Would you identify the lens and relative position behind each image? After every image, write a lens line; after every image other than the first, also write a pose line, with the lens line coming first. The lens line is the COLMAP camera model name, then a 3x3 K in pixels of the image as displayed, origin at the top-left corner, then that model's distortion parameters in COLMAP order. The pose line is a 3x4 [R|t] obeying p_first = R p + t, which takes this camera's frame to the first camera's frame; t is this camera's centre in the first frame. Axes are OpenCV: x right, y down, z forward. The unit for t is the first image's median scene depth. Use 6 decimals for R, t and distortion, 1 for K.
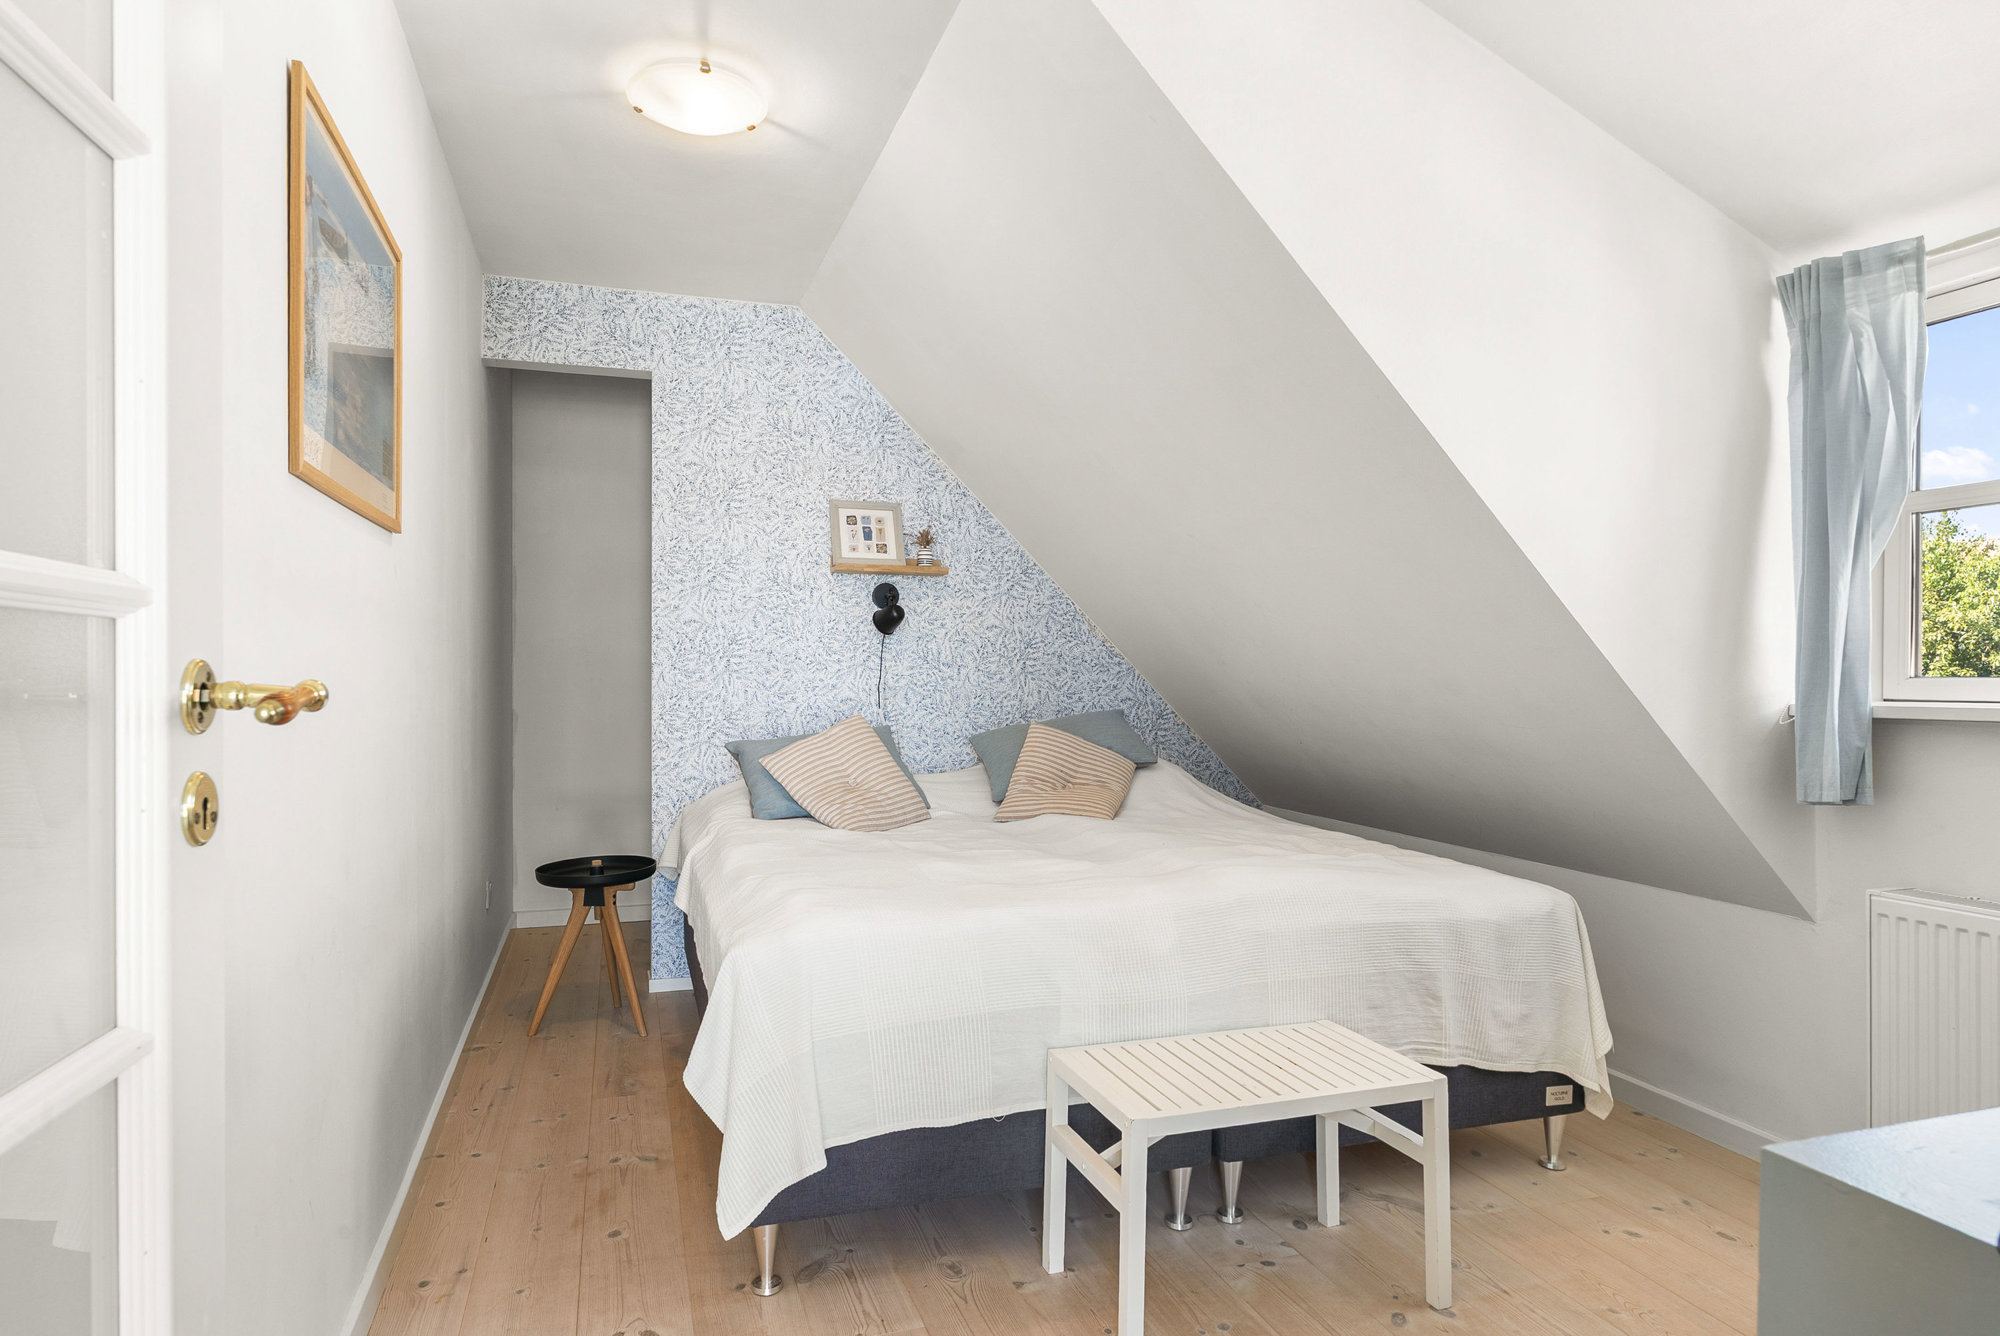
lens RADIAL K [[1174.0, 0, 1001.3], [0, 1174.0, 669.2], [0, 0, 1]] dist [-0.000744, -0.001039]
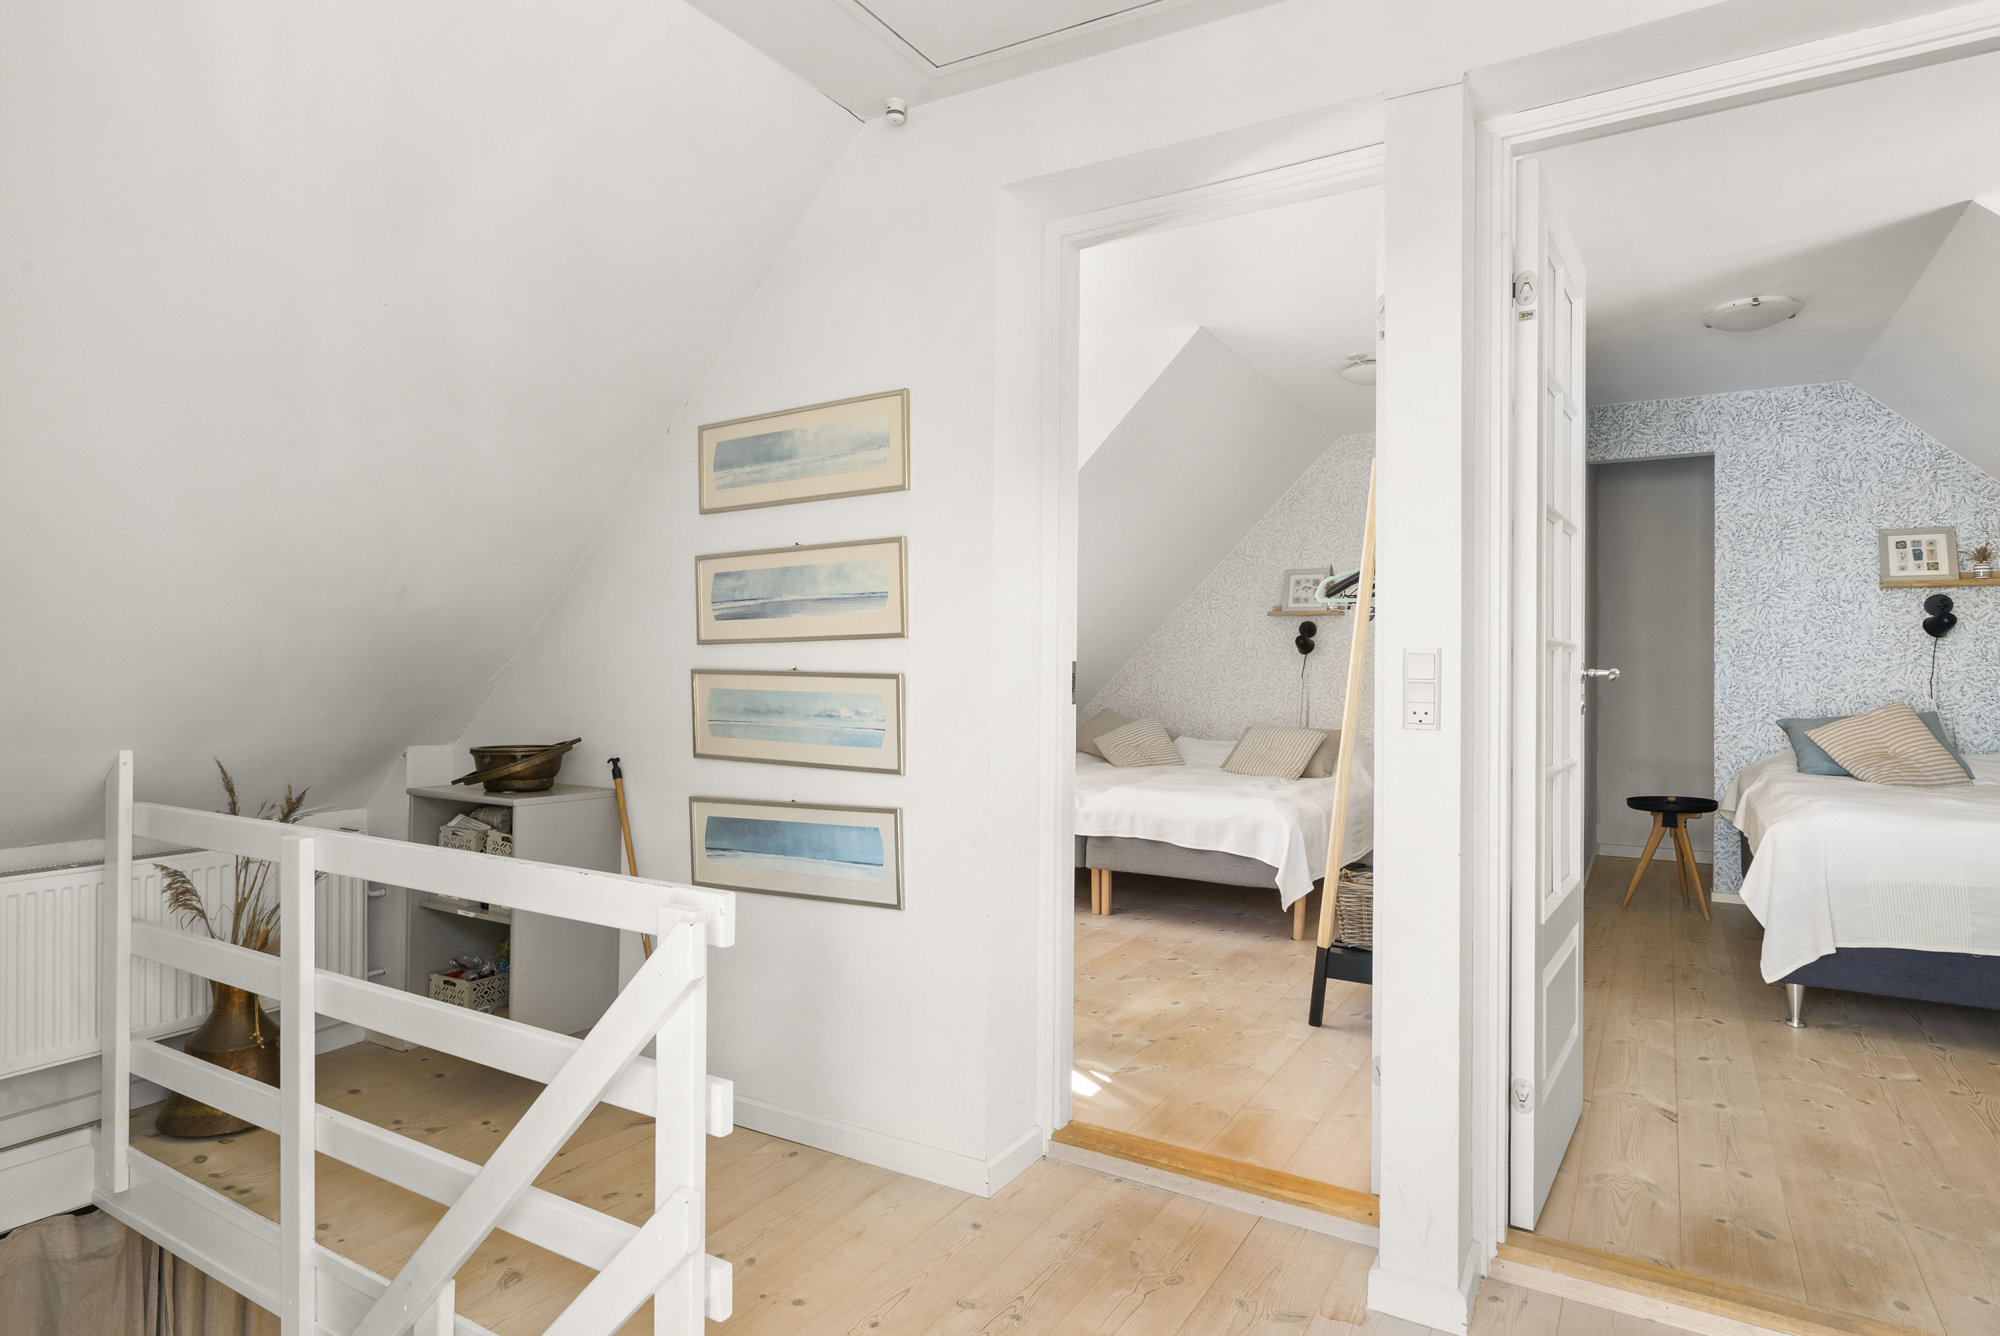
lens RADIAL K [[1111.4, 0, 994.0], [0, 1111.4, 666.6], [0, 0, 1]] dist [0.003160, 0.000565]
pose [[0.654455, 0.000594, -0.756100, 0.134532], [-0.000548, 1.000000, 0.000311, 0.000548], [0.756100, 0.000211, 0.654456, -0.486139]]
